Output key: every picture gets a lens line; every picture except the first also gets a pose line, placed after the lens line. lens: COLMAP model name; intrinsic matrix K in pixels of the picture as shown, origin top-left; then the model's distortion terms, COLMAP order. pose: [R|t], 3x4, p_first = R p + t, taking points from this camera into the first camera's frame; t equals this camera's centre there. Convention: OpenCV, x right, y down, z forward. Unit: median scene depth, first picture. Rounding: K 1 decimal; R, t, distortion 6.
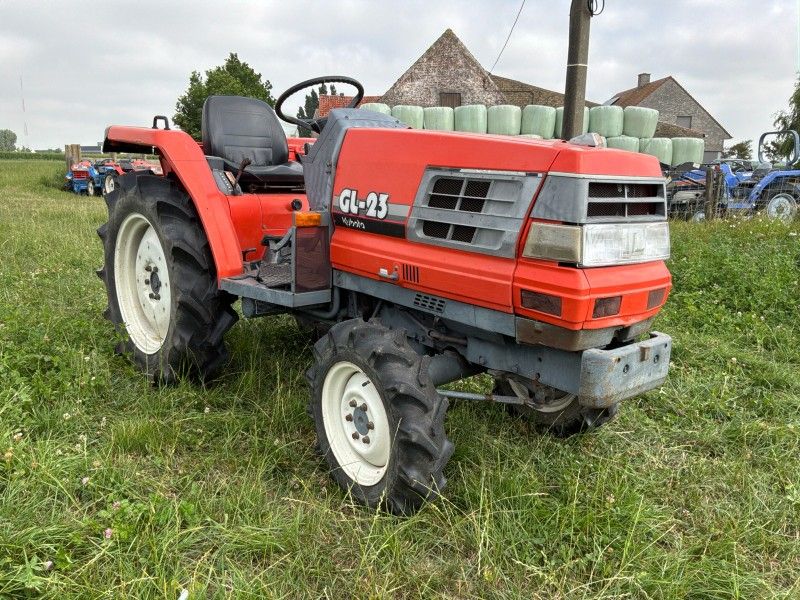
lens RADIAL K [[663.0, 0, 397.0], [0, 663.0, 300.4], [0, 0, 1]] dist [0.097621, -0.167771]
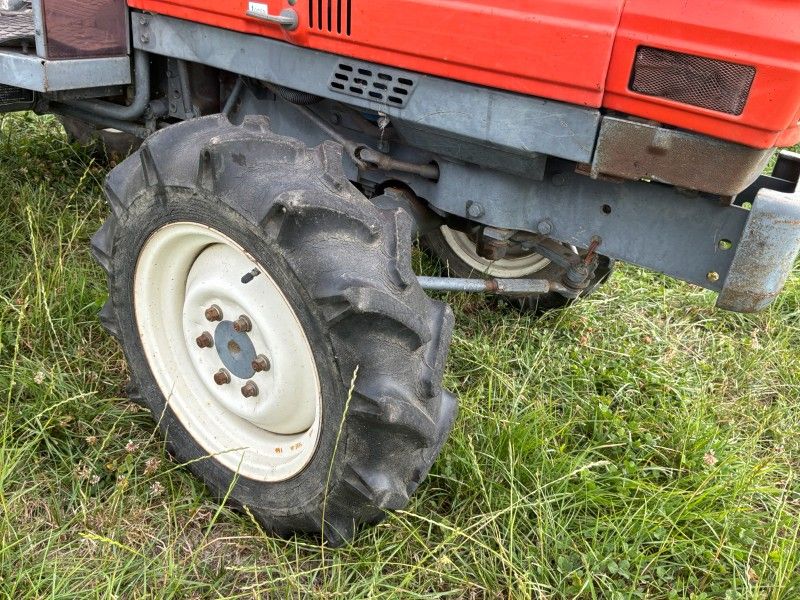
lens RADIAL K [[663.0, 0, 397.0], [0, 663.0, 300.4], [0, 0, 1]] dist [0.097621, -0.167771]
pose [[0.958243, -0.057502, 0.280112, -0.073287], [-0.020360, 0.963368, 0.267411, 0.023914], [-0.285228, -0.261947, 0.921970, 0.551175]]
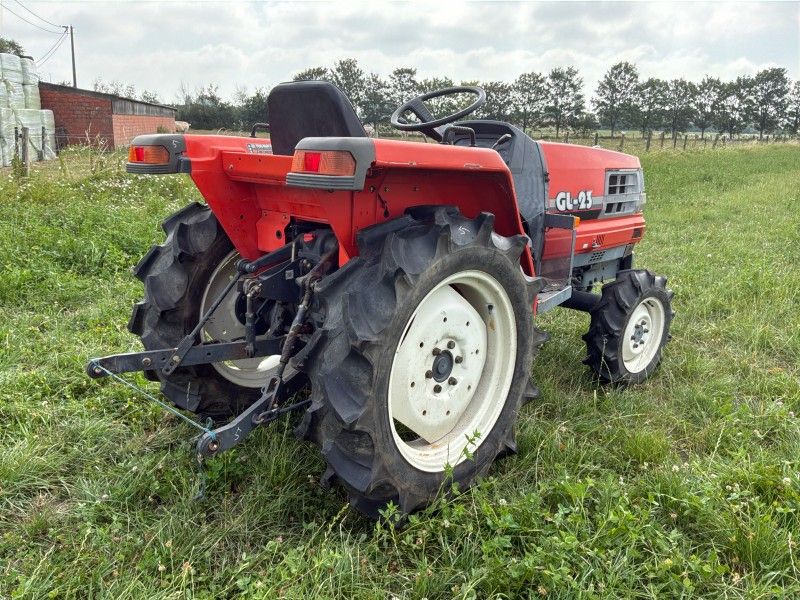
lens RADIAL K [[663.0, 0, 397.0], [0, 663.0, 300.4], [0, 0, 1]] dist [0.097621, -0.167771]
pose [[-0.078050, -0.270152, 0.959649, -1.496719], [0.181204, 0.942707, 0.280121, -0.437869], [-0.980343, 0.195756, -0.024625, 1.572780]]
